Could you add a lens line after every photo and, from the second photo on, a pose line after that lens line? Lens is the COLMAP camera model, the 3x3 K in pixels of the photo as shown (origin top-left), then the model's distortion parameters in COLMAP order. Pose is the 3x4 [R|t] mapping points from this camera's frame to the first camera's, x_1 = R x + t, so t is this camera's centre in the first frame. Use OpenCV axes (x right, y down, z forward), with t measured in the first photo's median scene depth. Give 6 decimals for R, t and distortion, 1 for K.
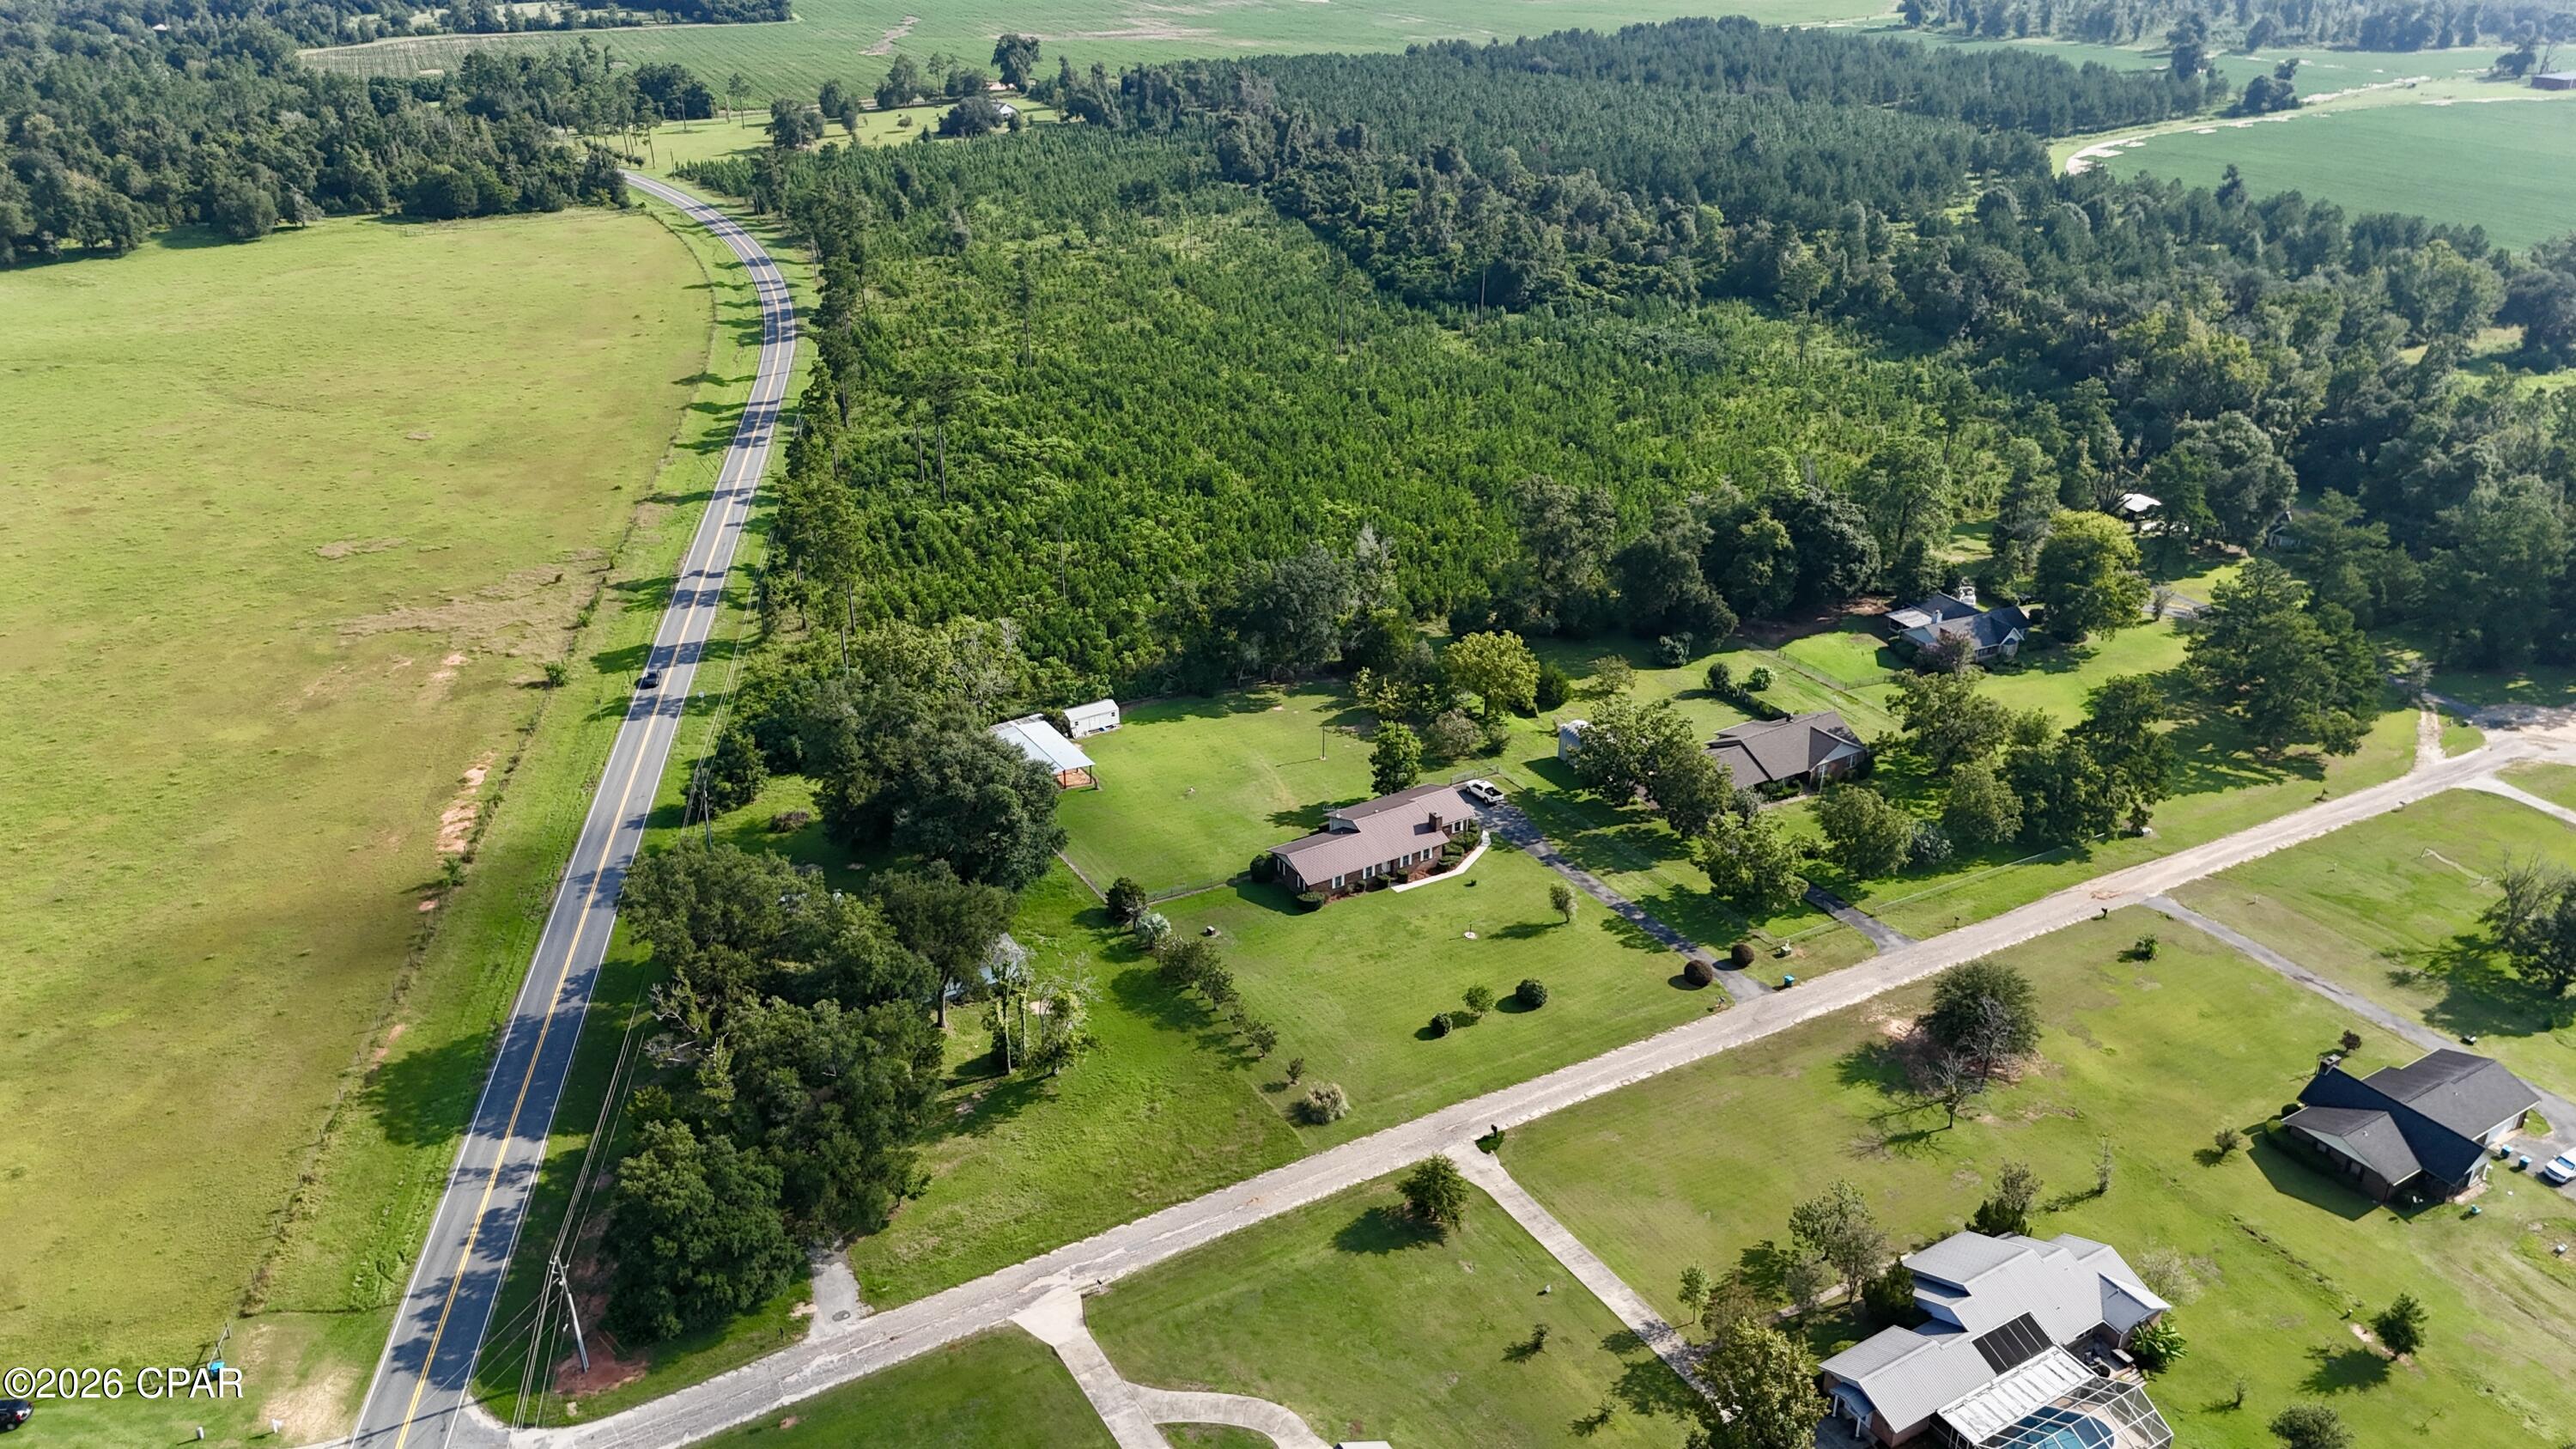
lens RADIAL K [[1877.5, 0, 1288.0], [0, 1877.5, 724.5], [0, 0, 1]] dist [0.077281, -0.079664]
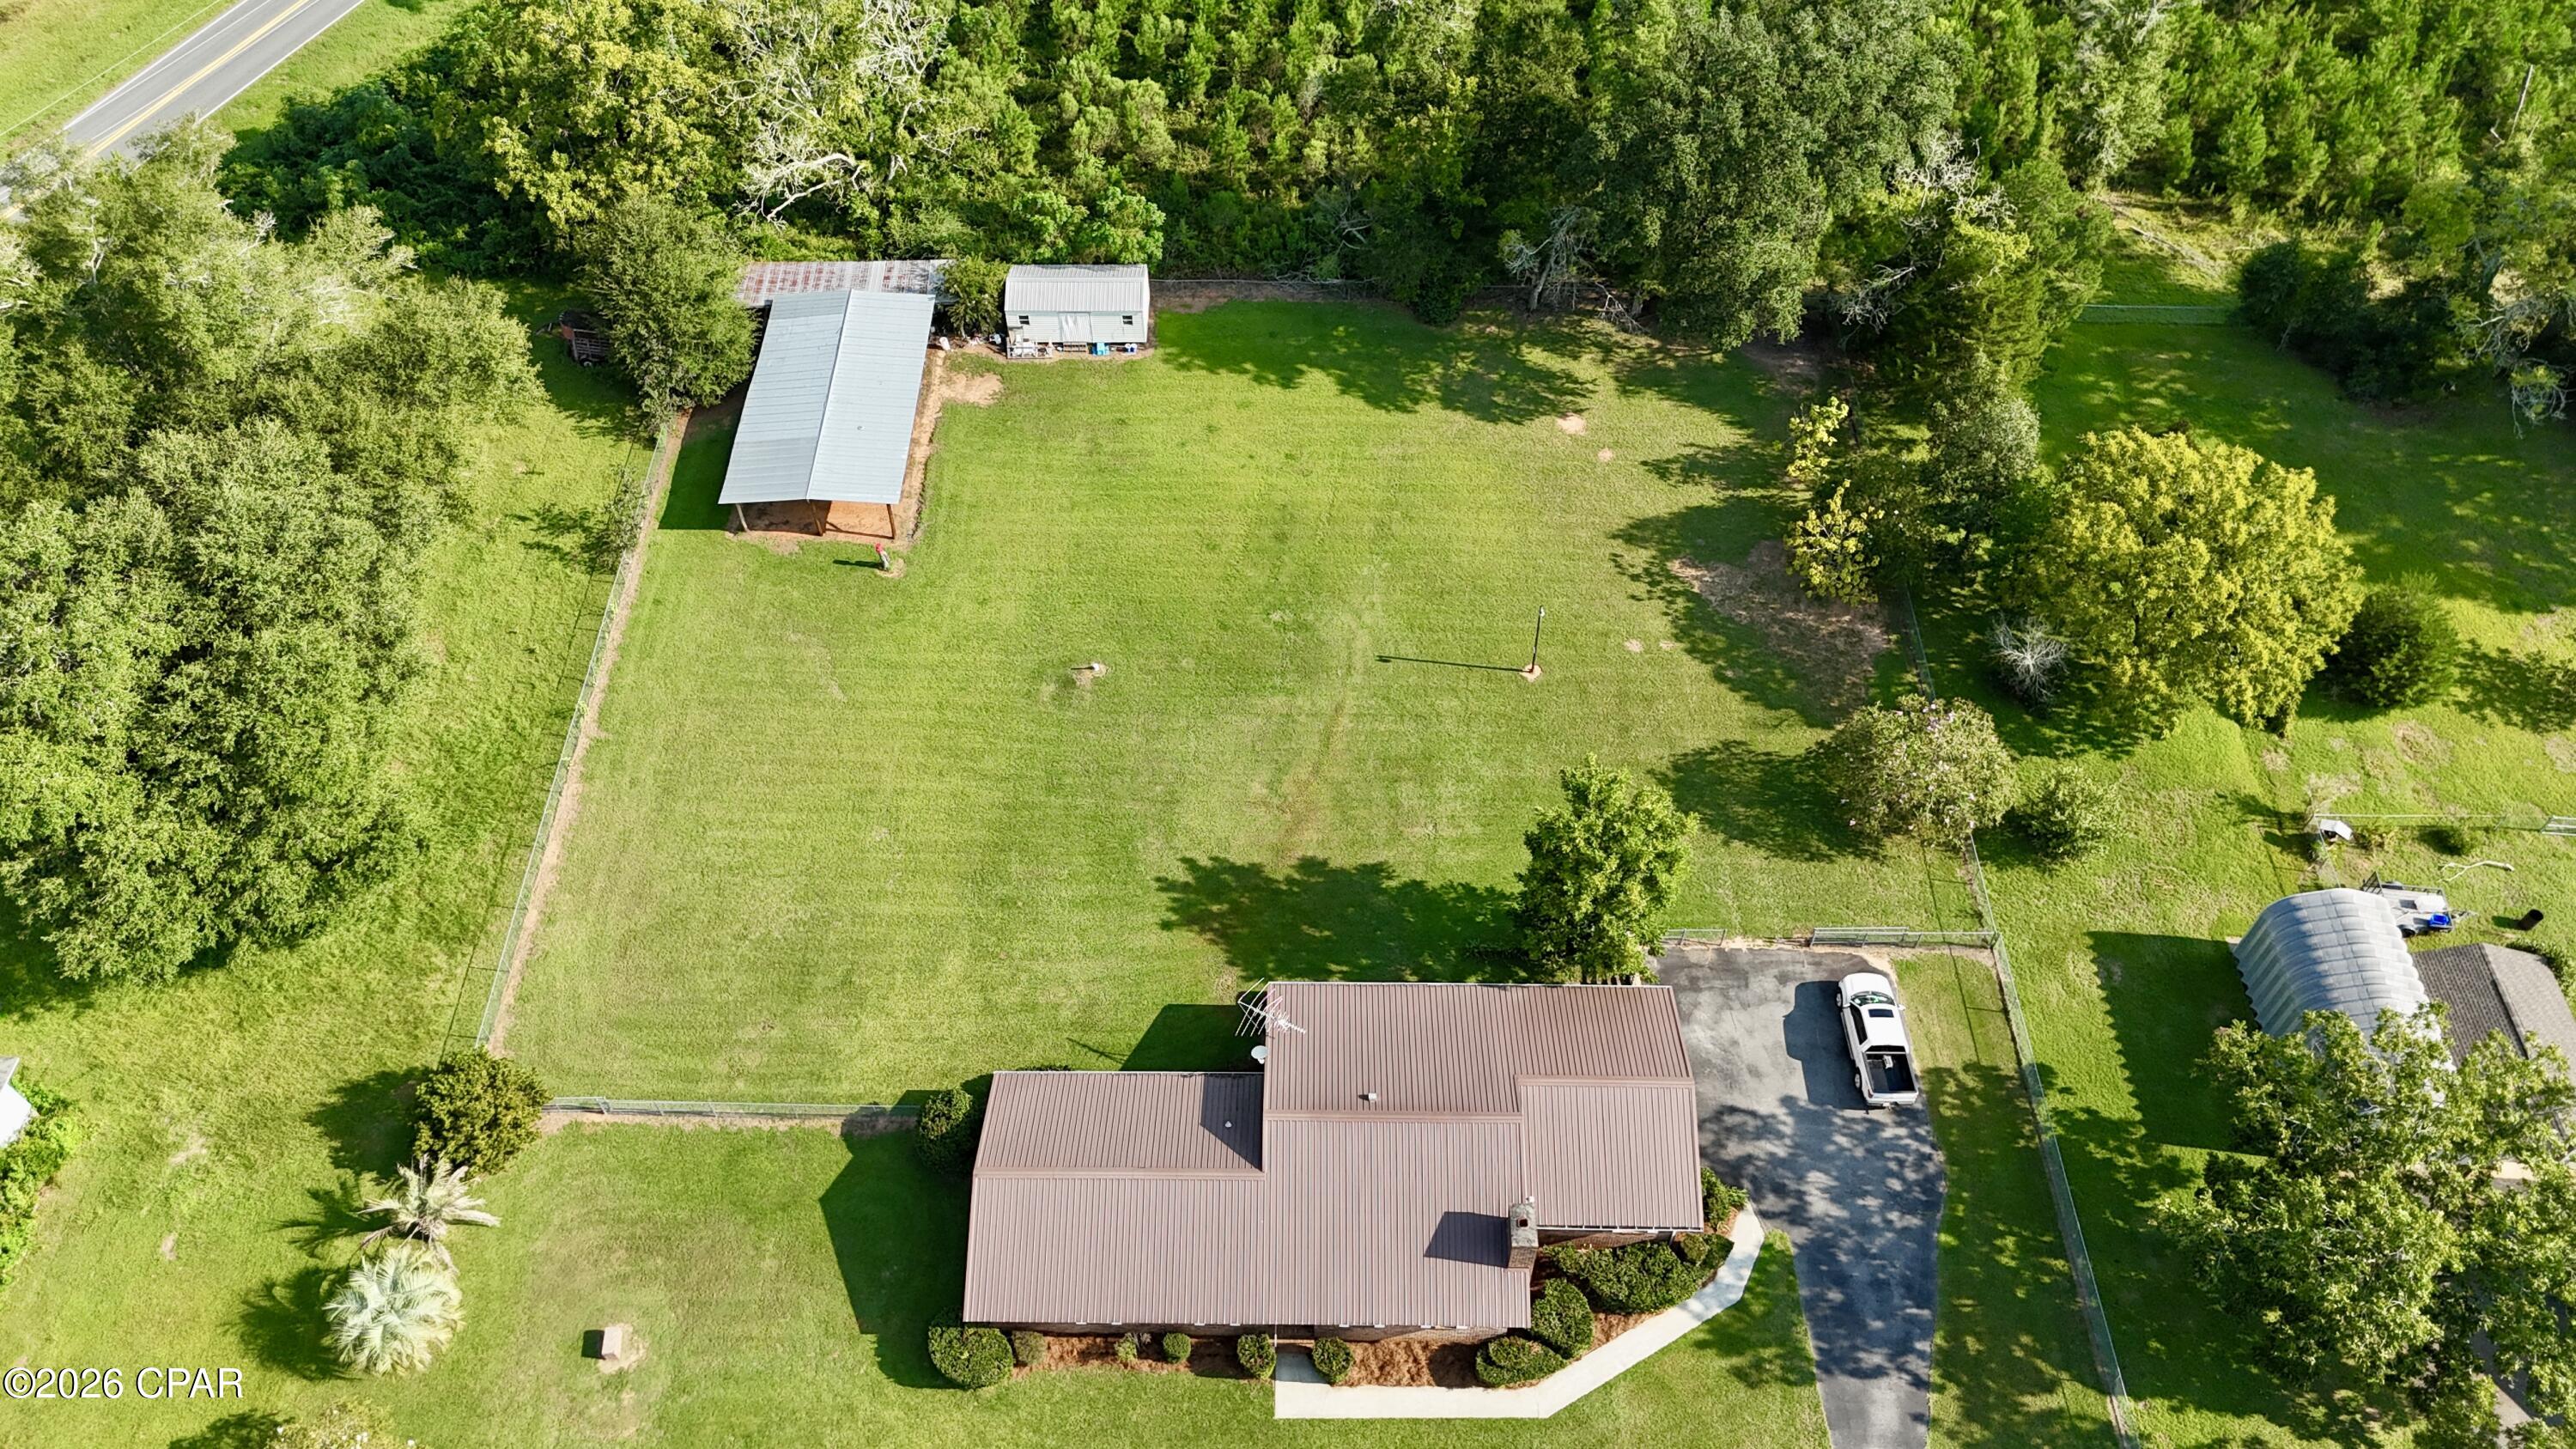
lens RADIAL K [[1877.5, 0, 1288.0], [0, 1877.5, 724.5], [0, 0, 1]] dist [0.077281, -0.079664]
pose [[0.848754, 0.411138, -0.332538, 0.114008], [-0.222554, 0.848202, 0.480649, -0.148196], [0.479672, -0.333945, 0.811415, 0.773461]]
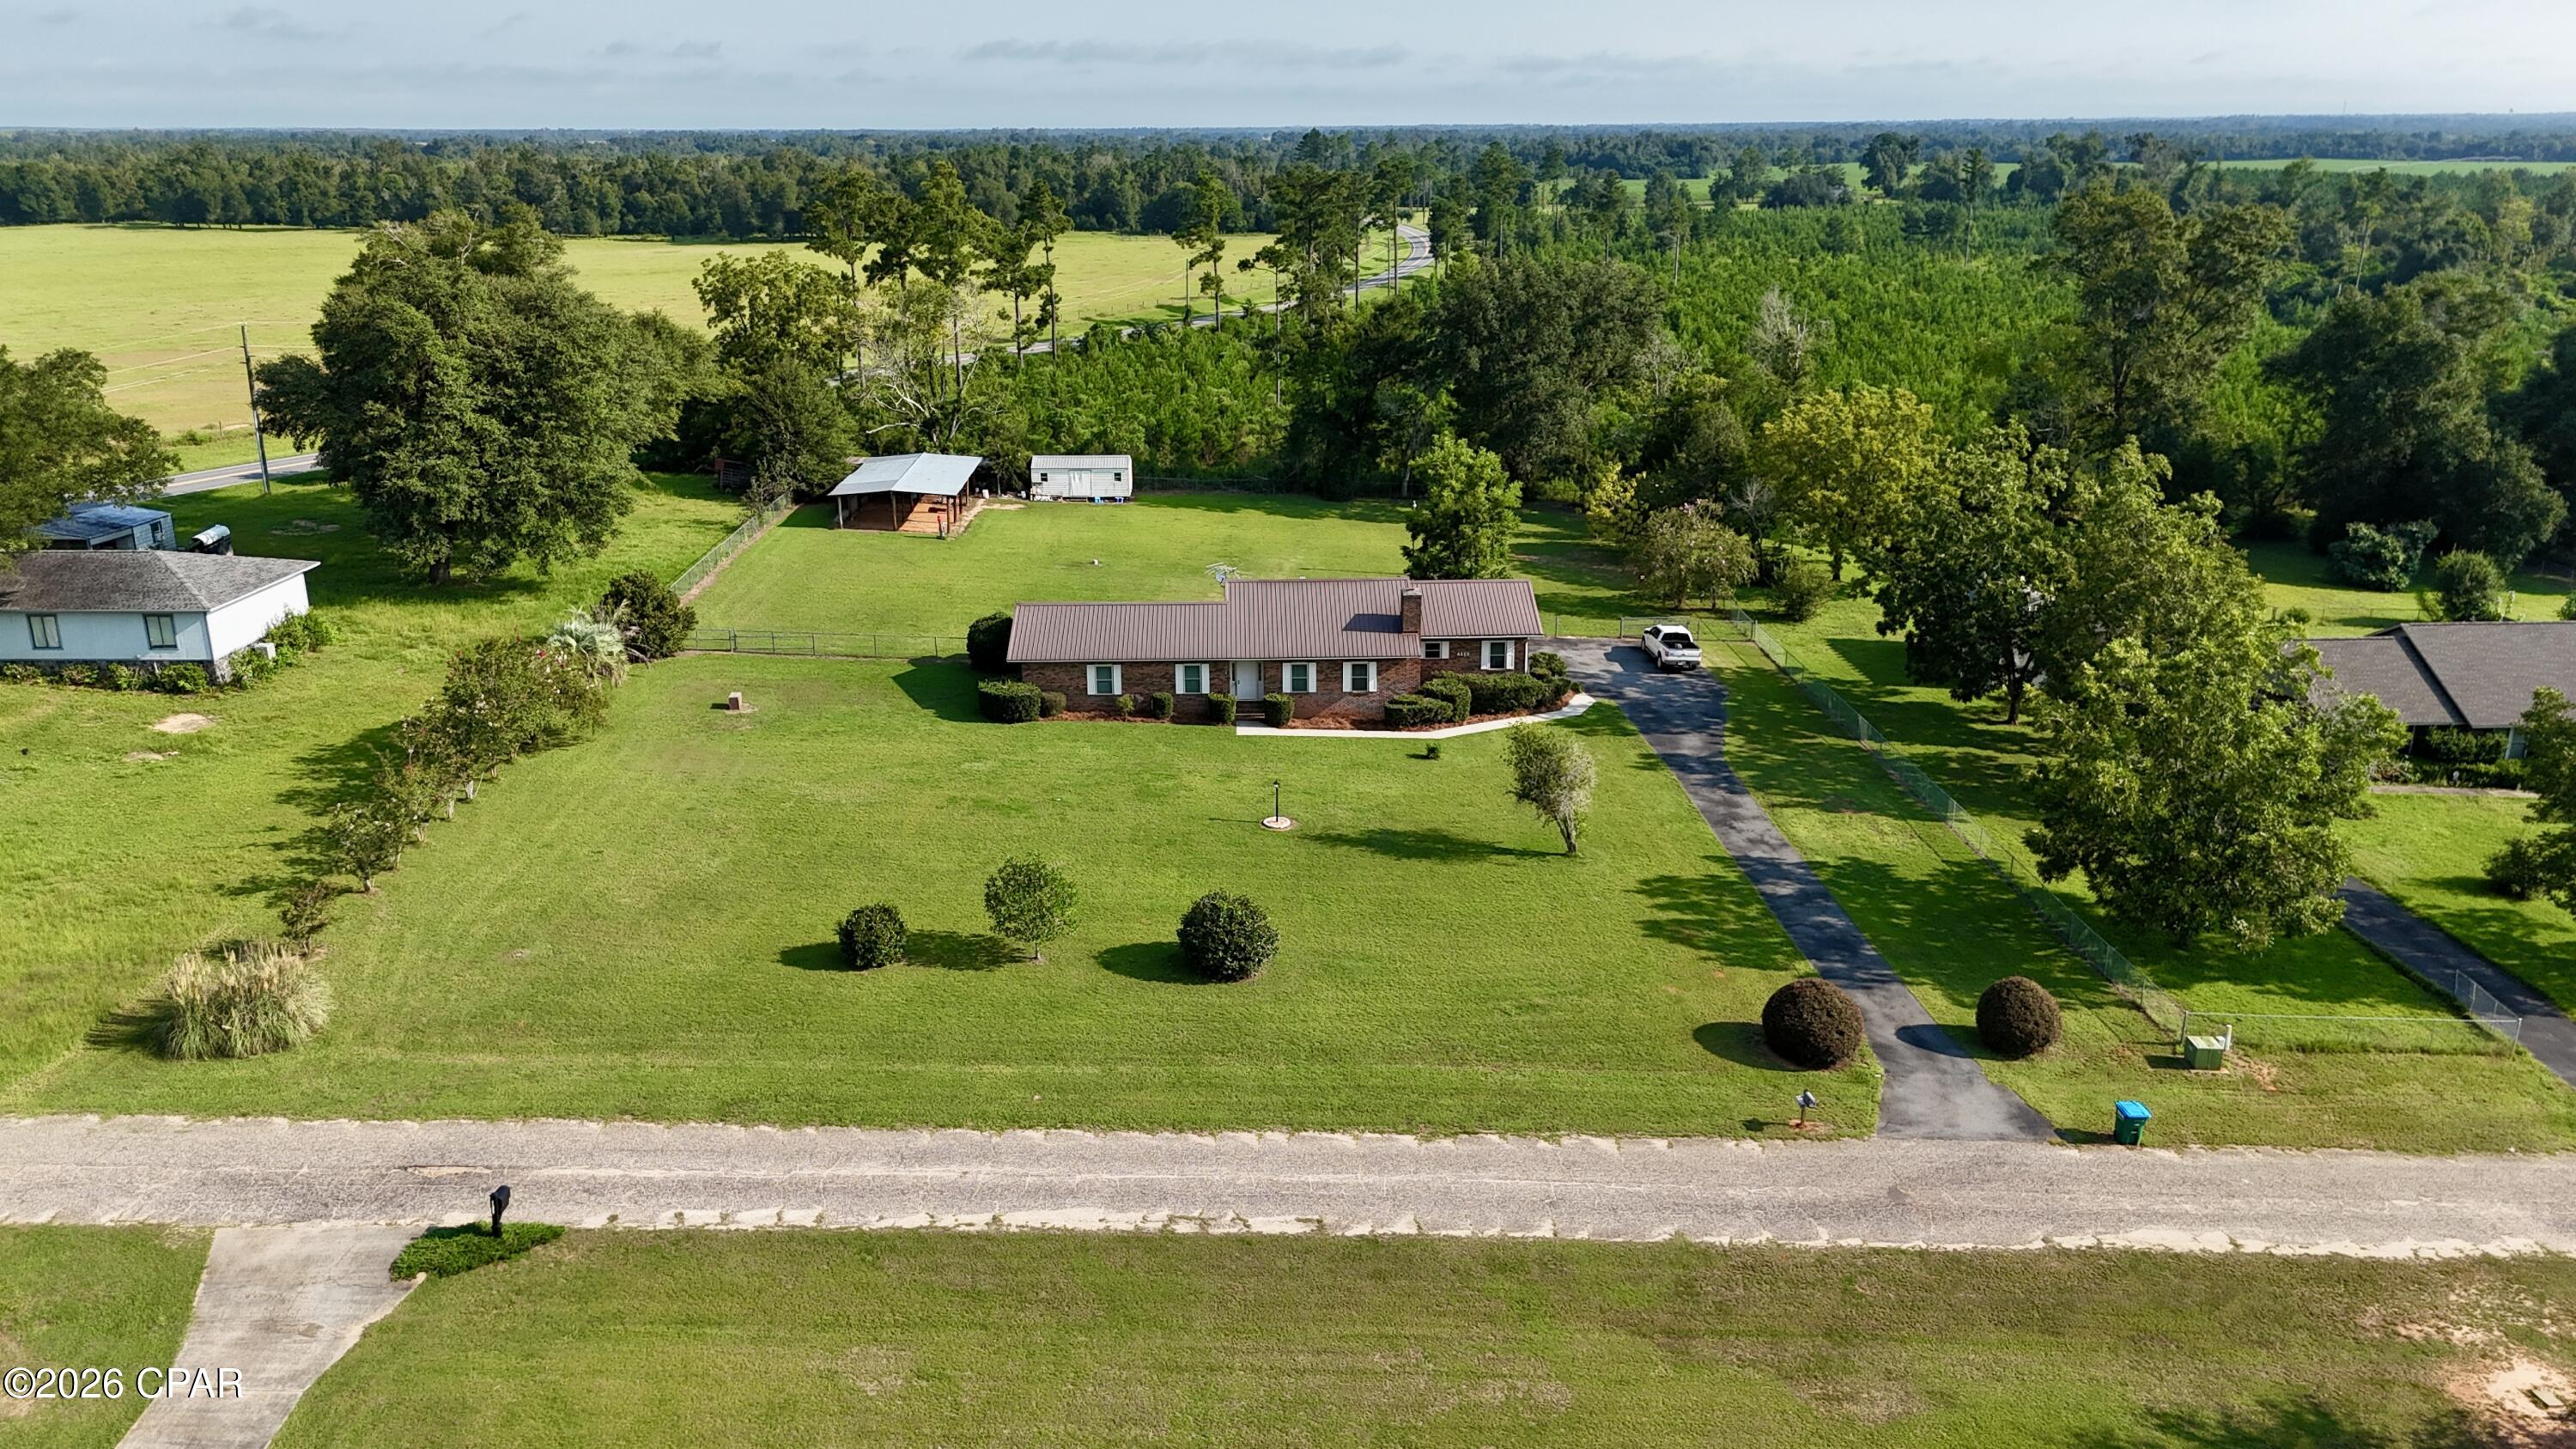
lens RADIAL K [[1877.5, 0, 1288.0], [0, 1877.5, 724.5], [0, 0, 1]] dist [0.077281, -0.079664]
pose [[0.869102, 0.146480, -0.472446, 0.253576], [-0.212401, 0.973120, -0.089017, 0.118322], [0.446707, 0.177713, 0.876853, 0.637078]]
